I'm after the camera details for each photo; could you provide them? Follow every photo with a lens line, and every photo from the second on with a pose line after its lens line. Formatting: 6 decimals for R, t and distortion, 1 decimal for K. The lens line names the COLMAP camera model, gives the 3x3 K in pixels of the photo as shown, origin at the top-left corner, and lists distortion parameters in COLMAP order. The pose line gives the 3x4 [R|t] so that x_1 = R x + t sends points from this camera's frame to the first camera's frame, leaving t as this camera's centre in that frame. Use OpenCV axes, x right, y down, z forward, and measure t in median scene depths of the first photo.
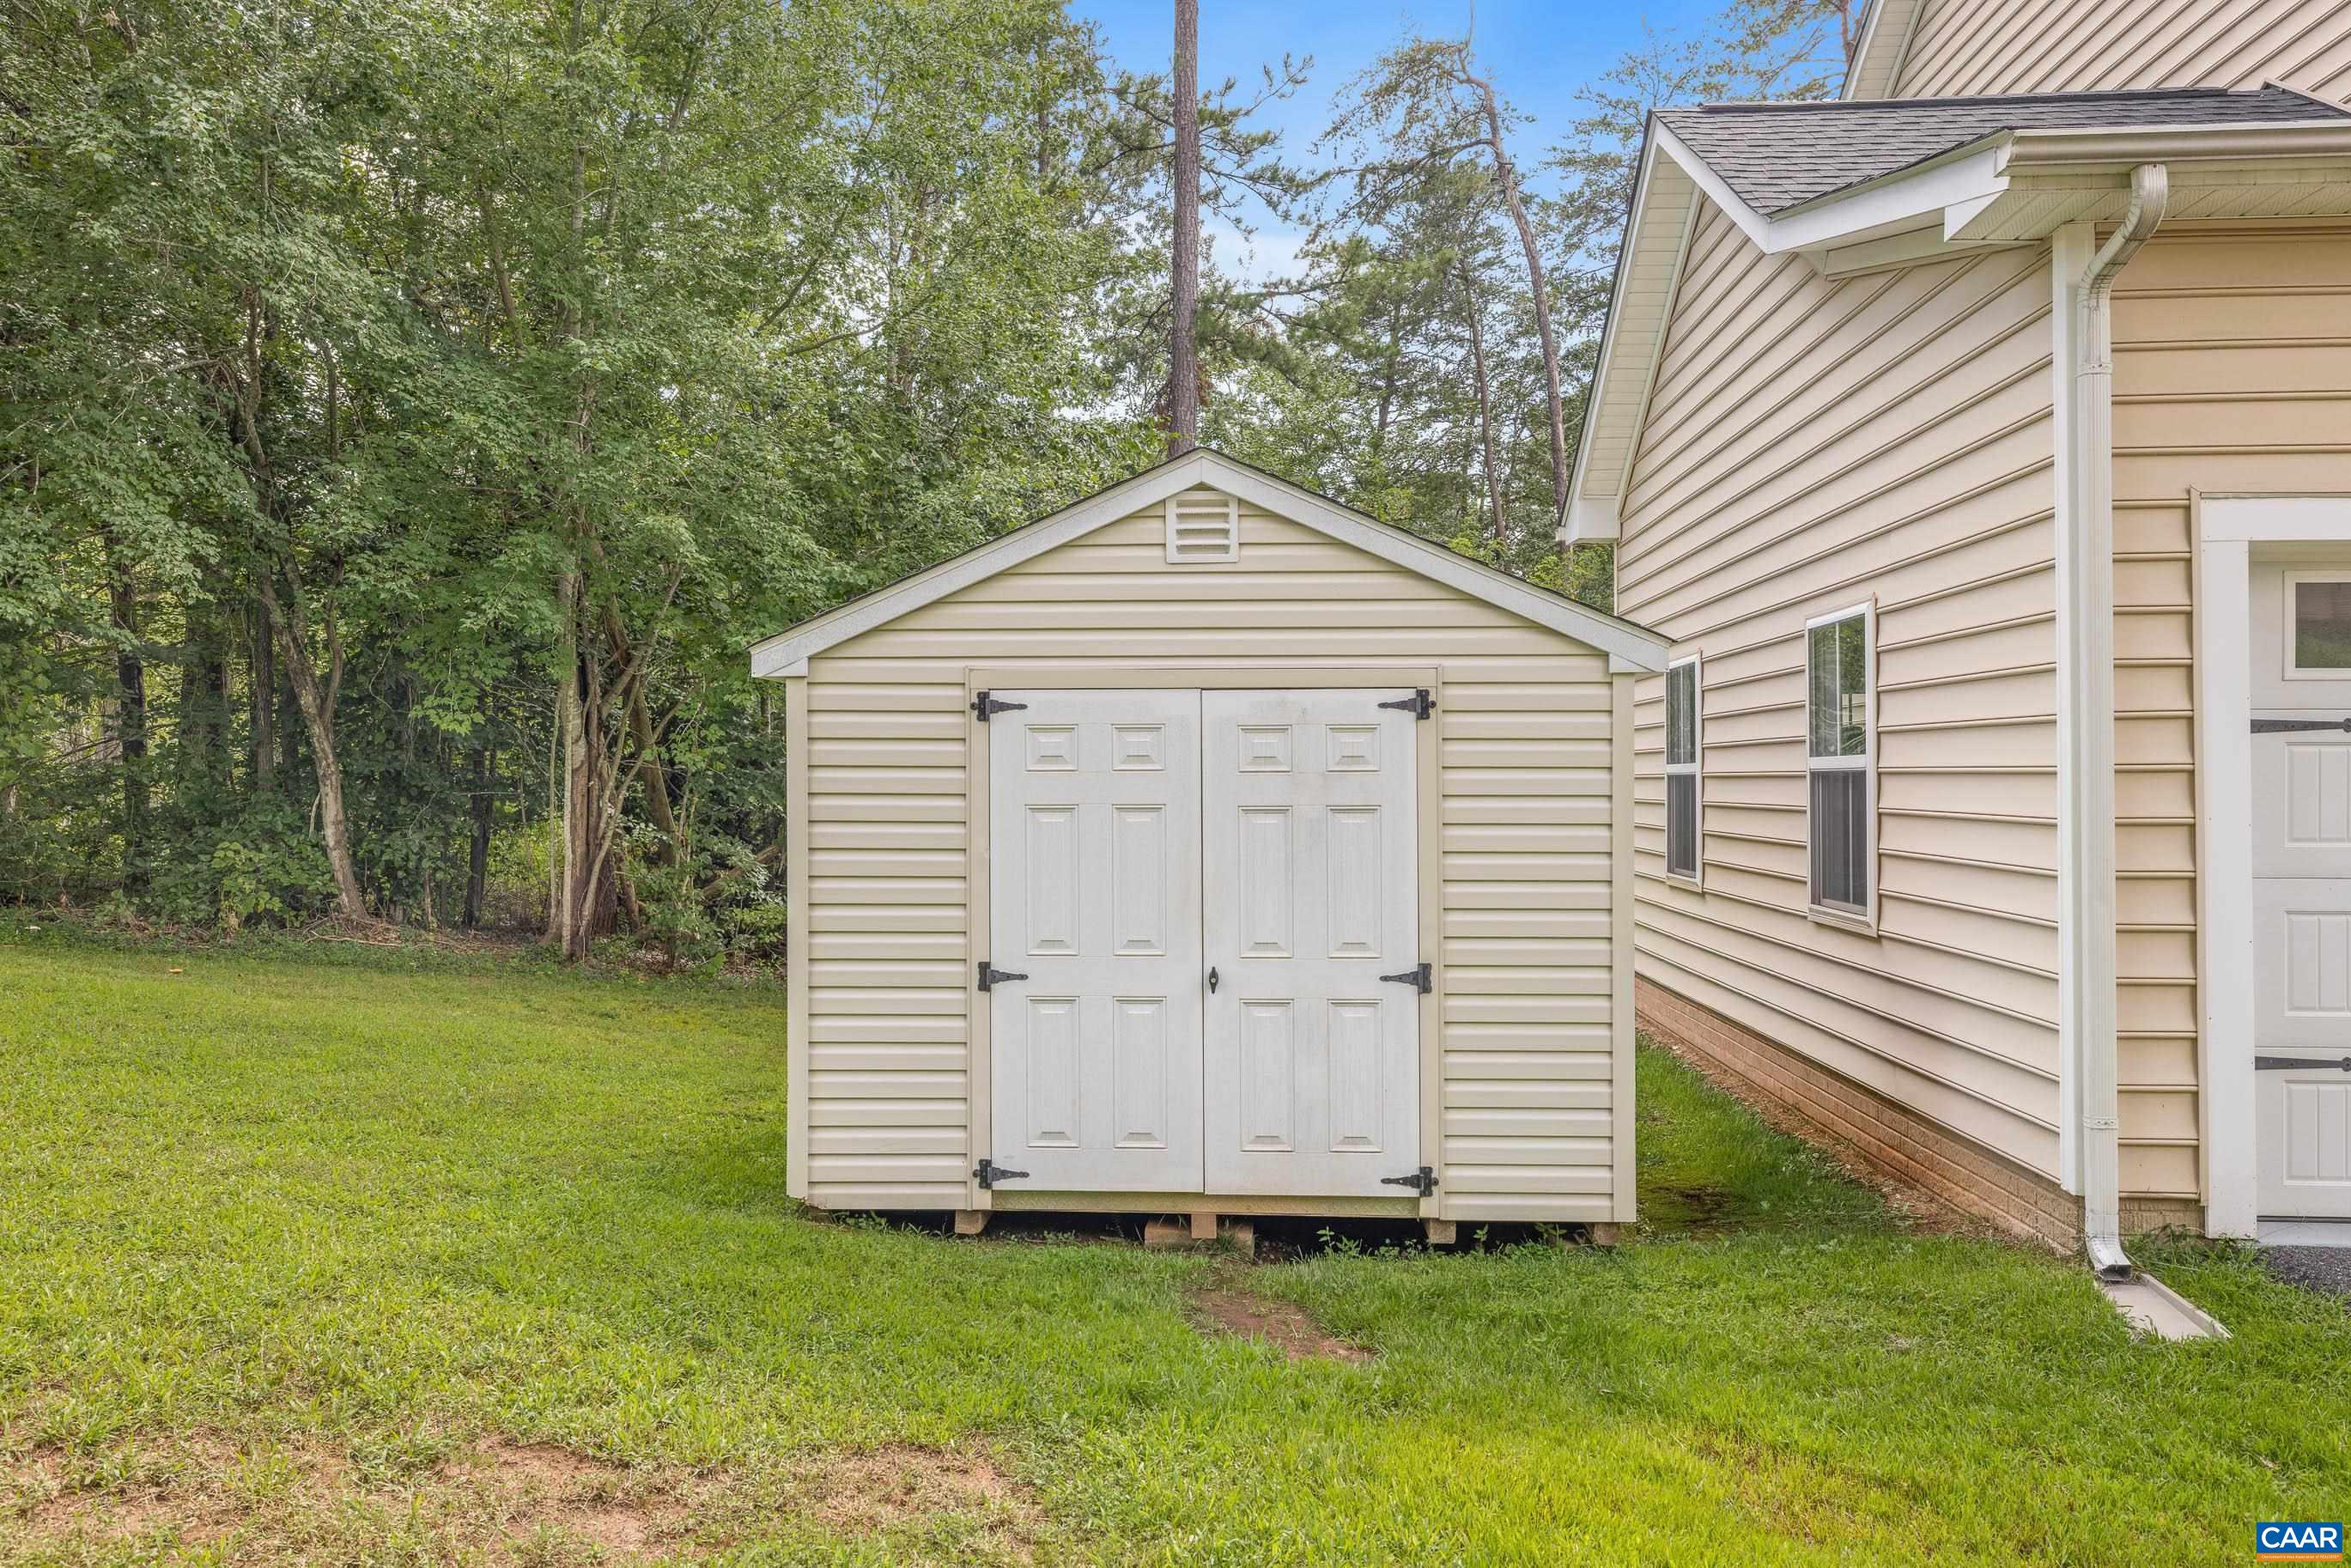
lens RADIAL K [[1574.9, 0, 1177.9], [0, 1574.9, 767.7], [0, 0, 1]] dist [-0.000118, 0.000167]
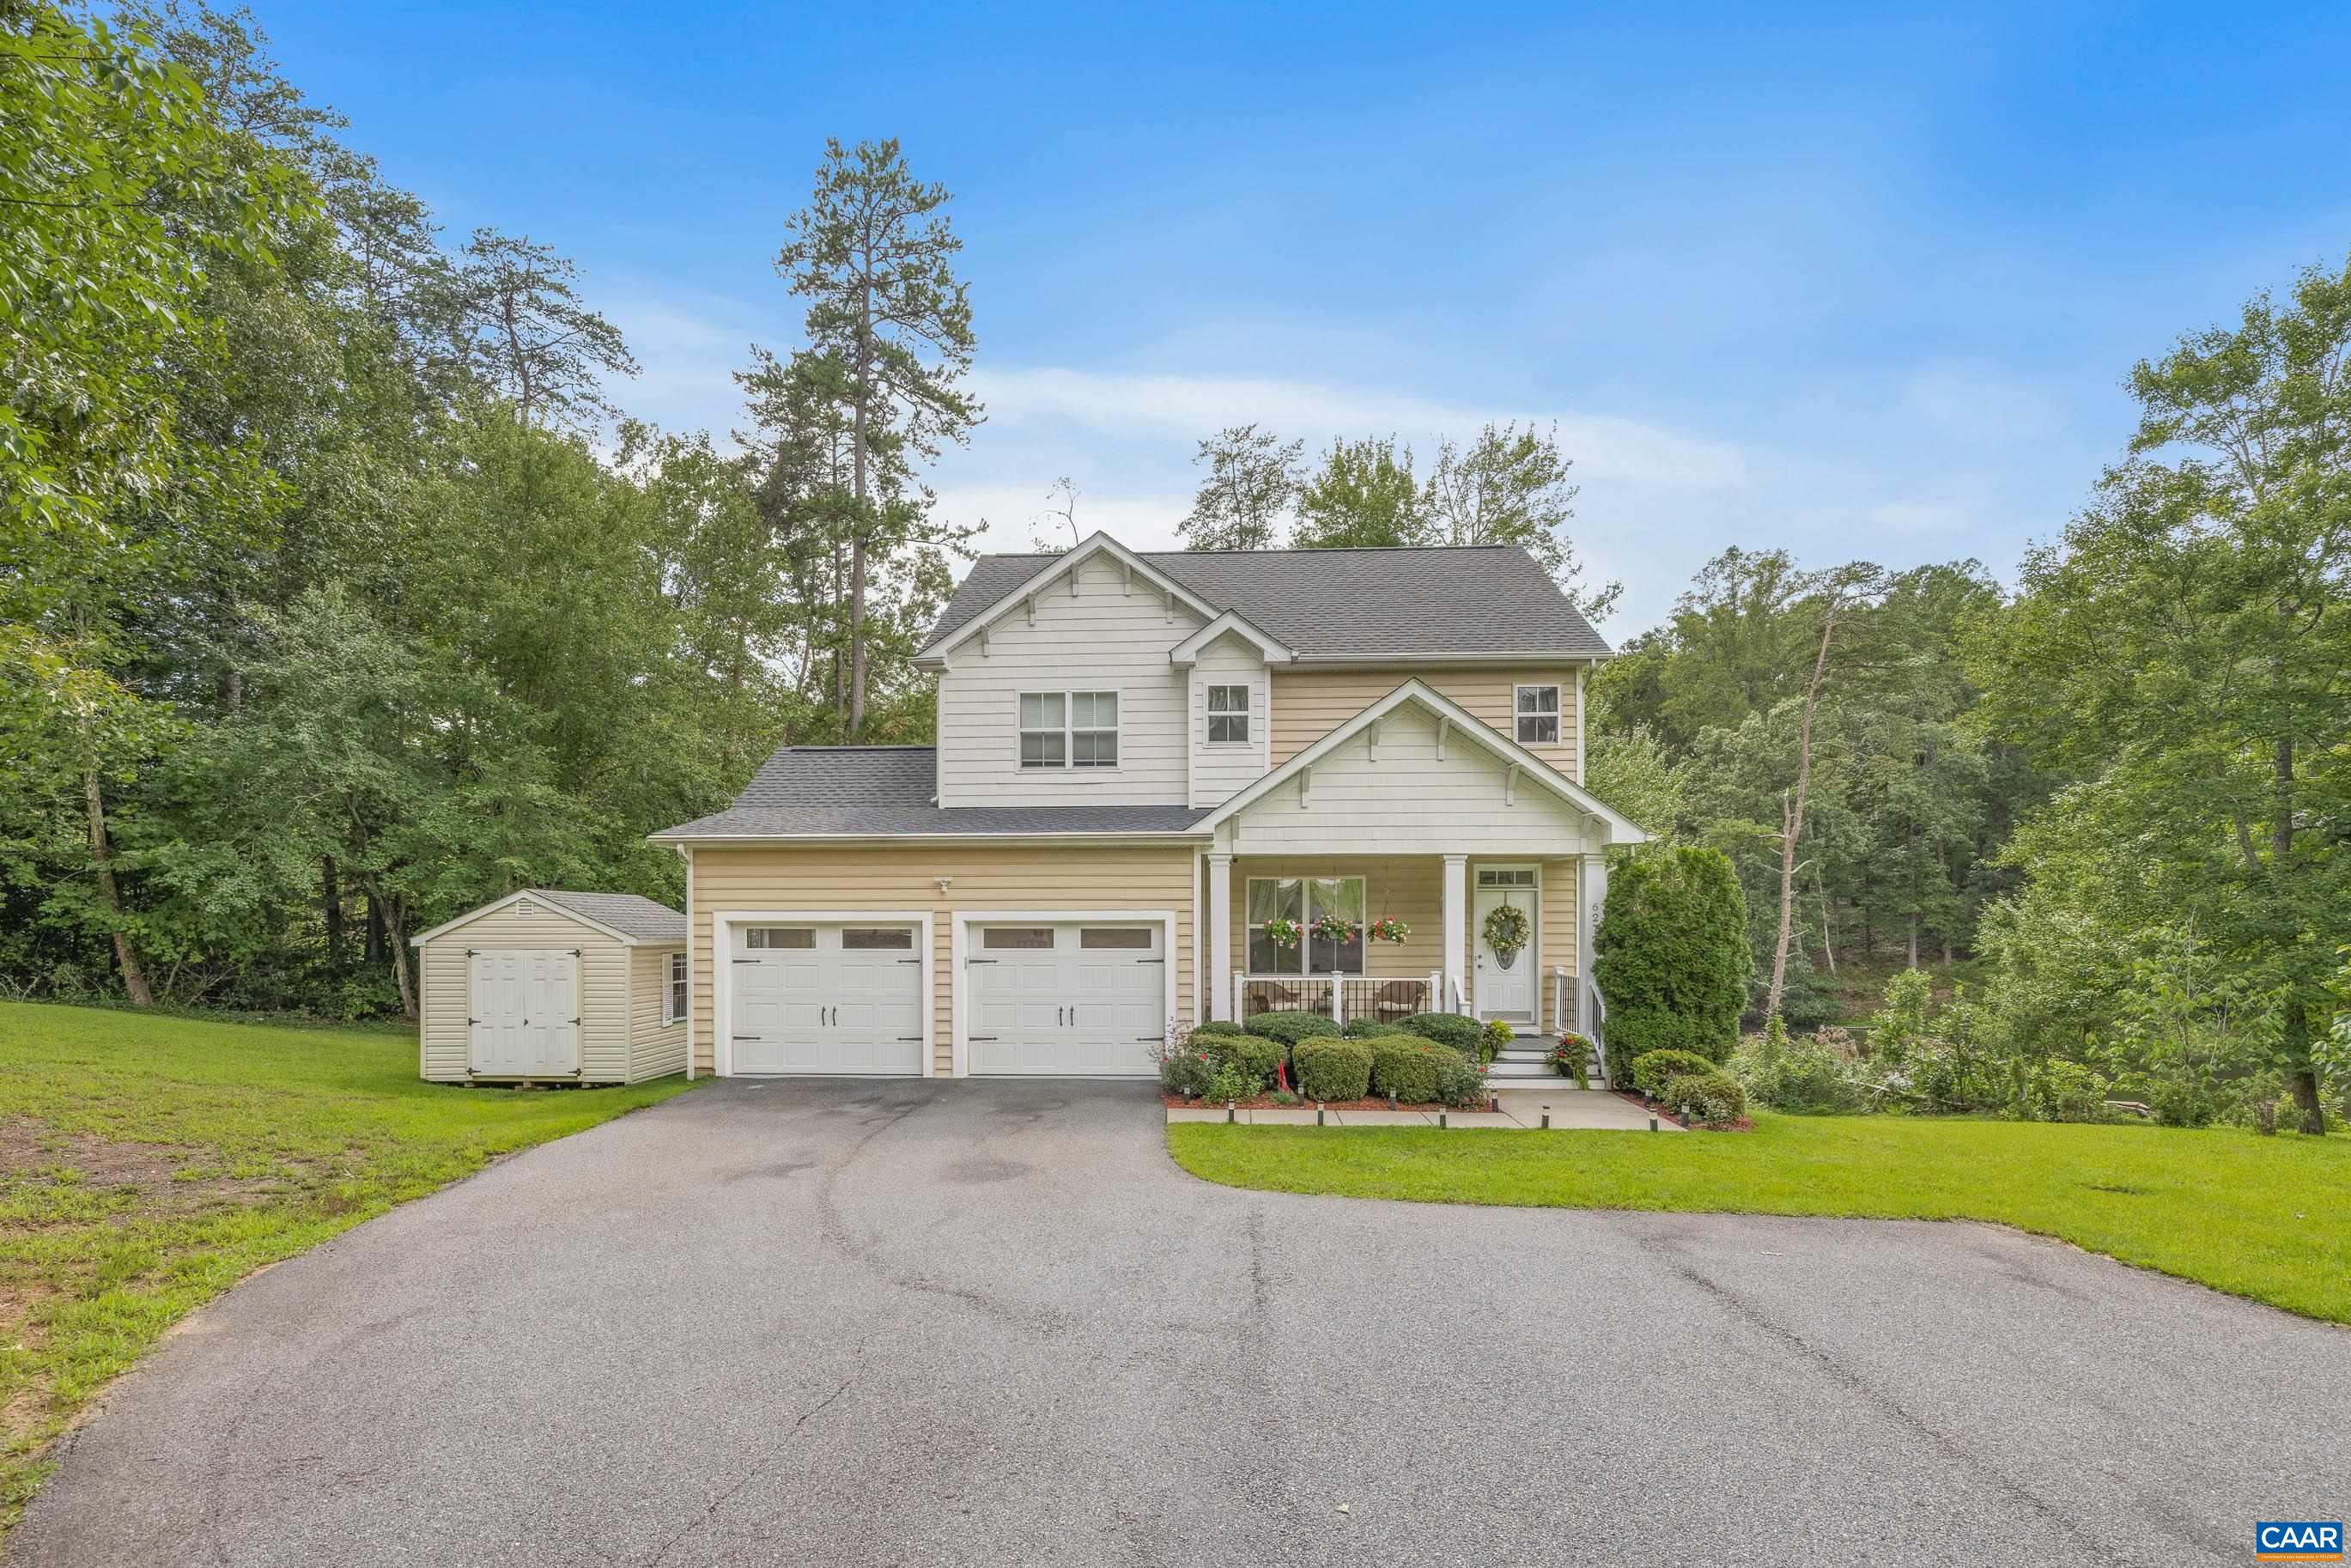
lens RADIAL K [[1076.0, 0, 1187.7], [0, 1076.0, 945.3], [0, 0, 1]] dist [0.004999, -0.000126]
pose [[0.999474, -0.001450, 0.032394, 1.599552], [0.000785, 0.999789, 0.020529, -0.114386], [-0.032417, -0.020493, 0.999264, -1.770641]]
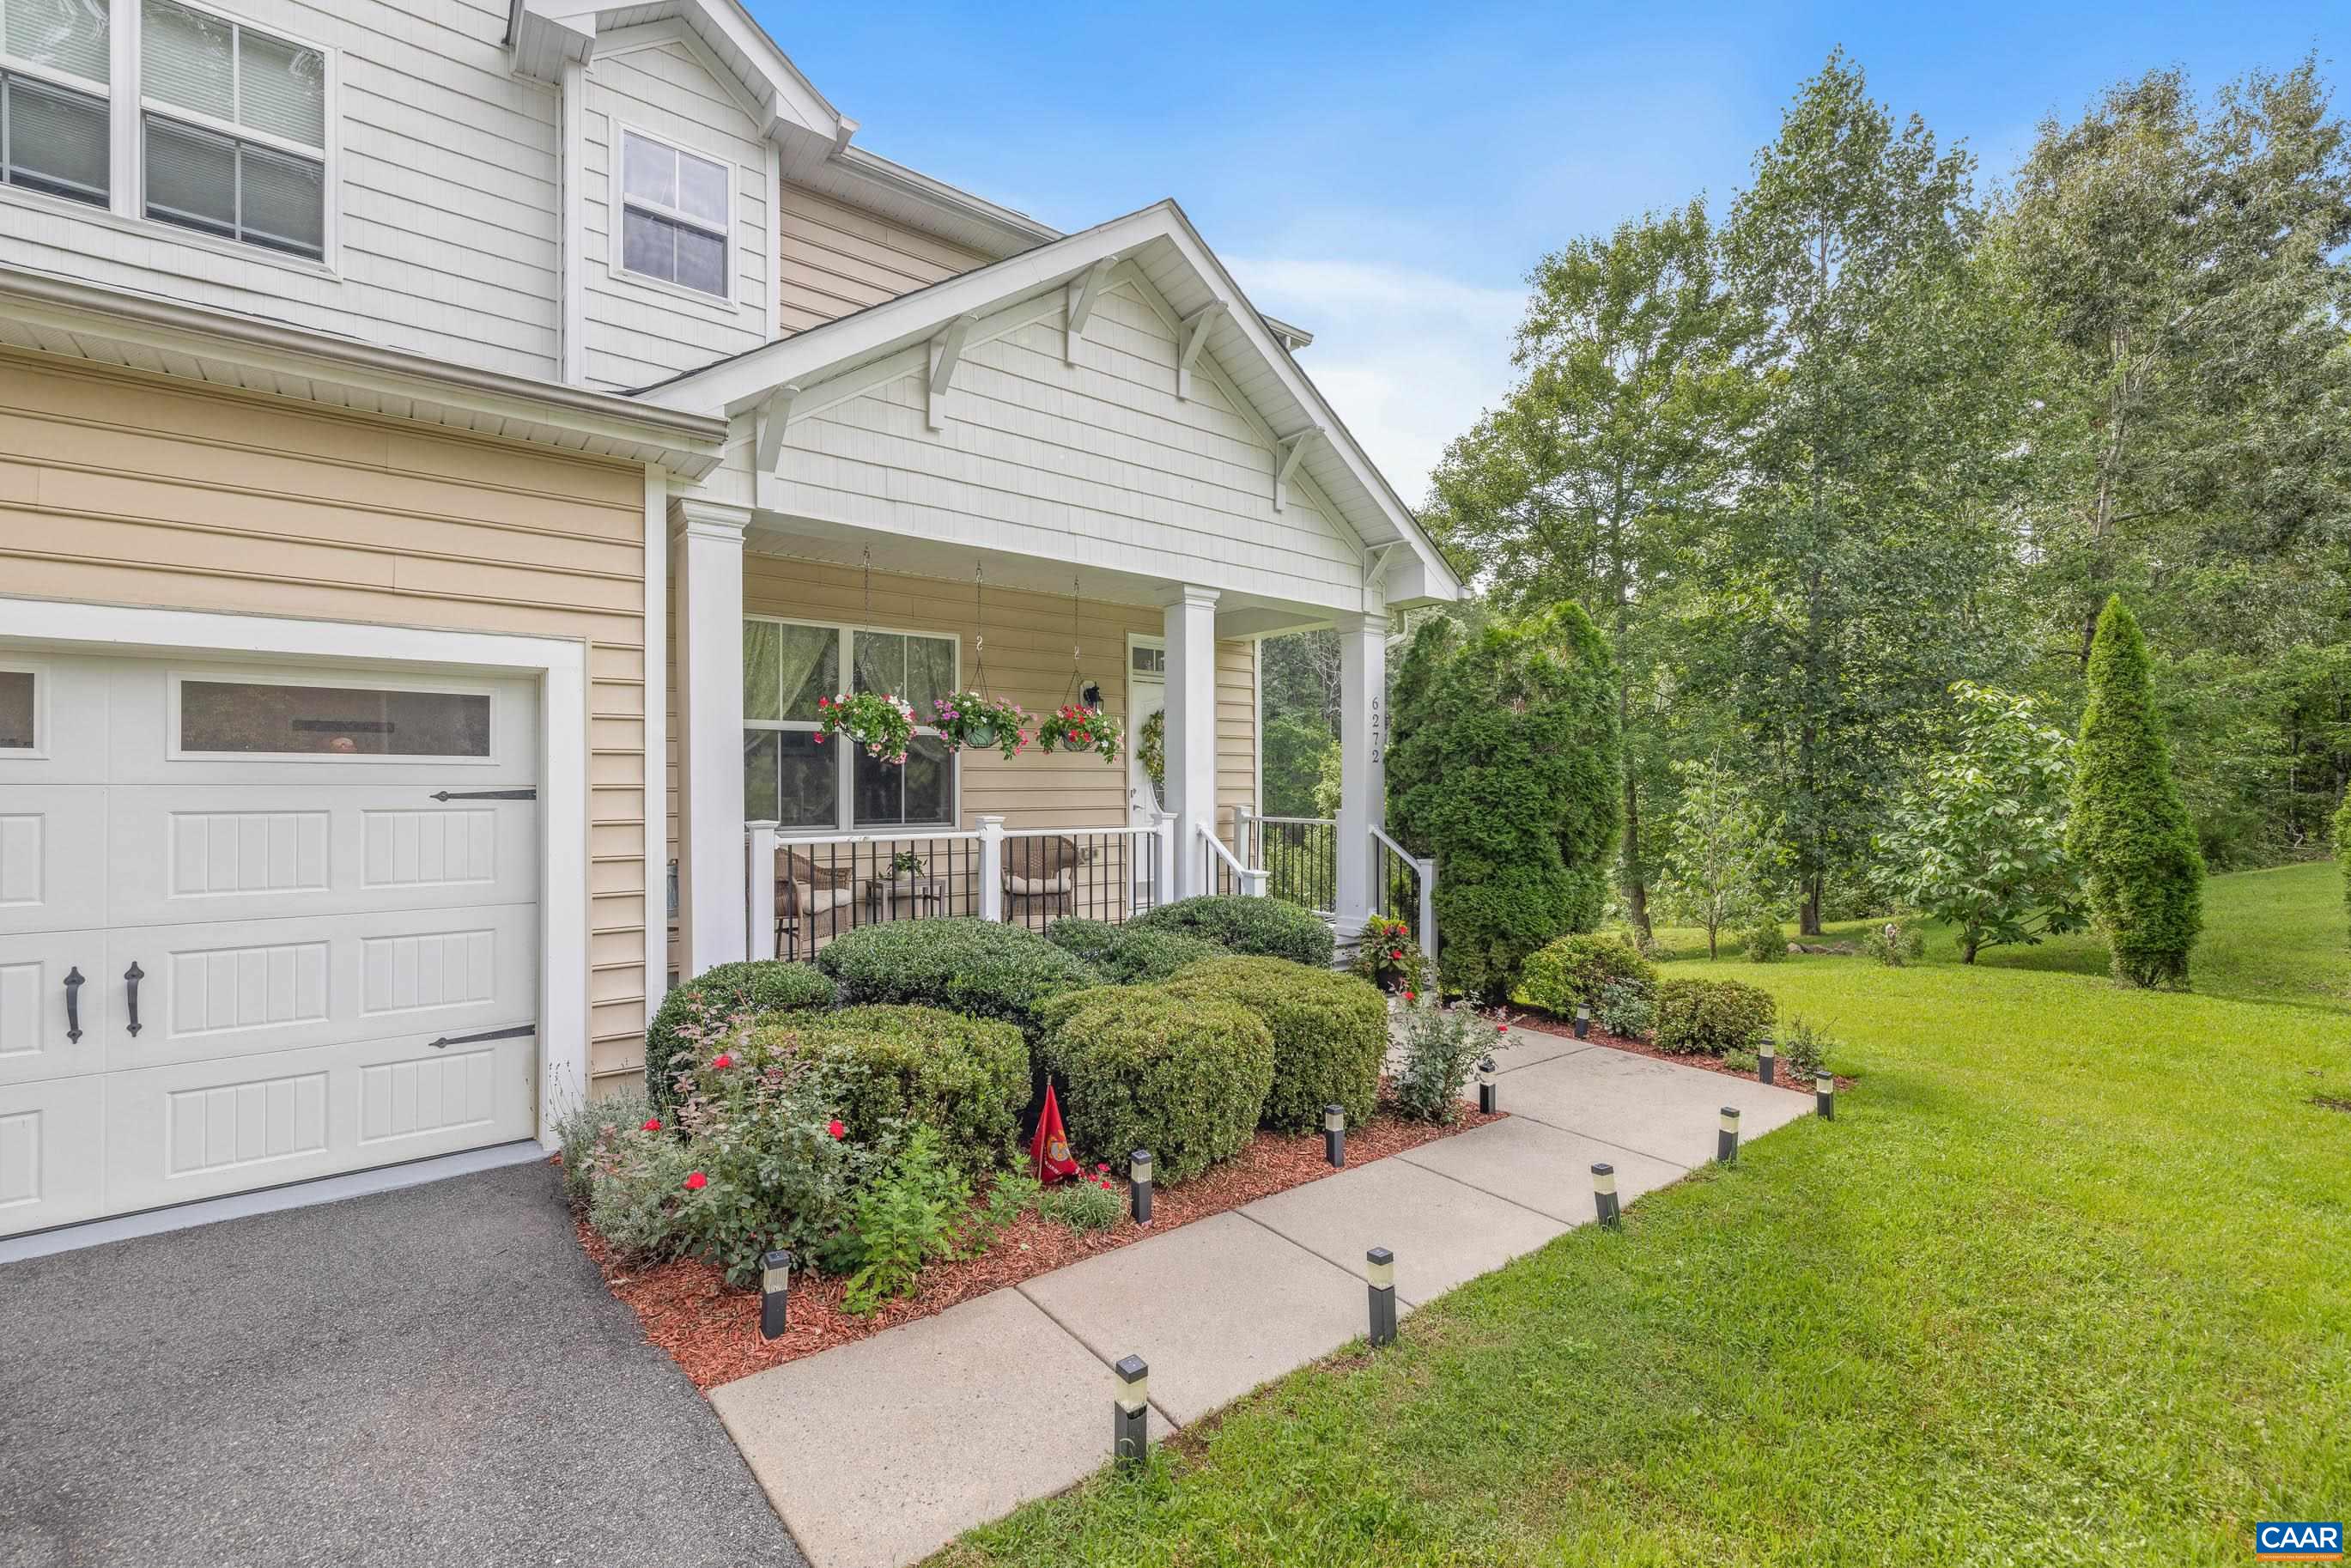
lens RADIAL K [[985.2, 0, 1174.7], [0, 985.2, 782.0], [0, 0, 1]] dist [0.002256, 0.000566]
pose [[0.742757, 0.004160, 0.669549, 1.478144], [-0.002894, 0.999991, -0.003002, -0.033551], [-0.669555, 0.000292, 0.742762, -0.122446]]
